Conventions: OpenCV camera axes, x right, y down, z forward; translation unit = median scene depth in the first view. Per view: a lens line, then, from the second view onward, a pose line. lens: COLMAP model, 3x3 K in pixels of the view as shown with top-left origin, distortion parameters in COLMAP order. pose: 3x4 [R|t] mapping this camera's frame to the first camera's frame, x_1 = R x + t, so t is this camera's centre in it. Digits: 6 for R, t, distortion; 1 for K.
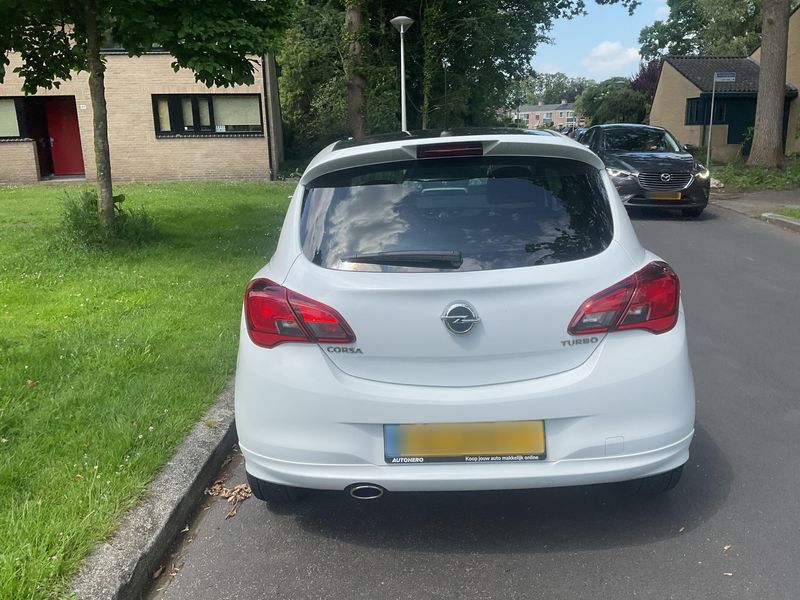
lens RADIAL K [[673.8, 0, 381.4], [0, 673.8, 288.4], [0, 0, 1]] dist [0.014221, -0.051820]
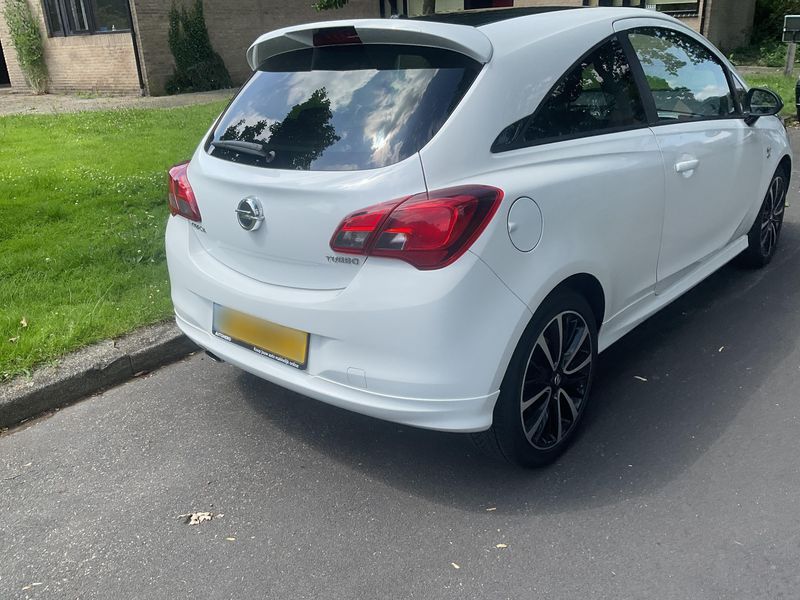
lens RADIAL K [[673.8, 0, 408.9], [0, 673.8, 311.3], [0, 0, 1]] dist [0.014221, -0.051820]
pose [[0.771736, 0.237169, -0.590064, 0.913437], [-0.120864, 0.965644, 0.230052, -0.074387], [0.624352, -0.106222, 0.773887, 0.339294]]
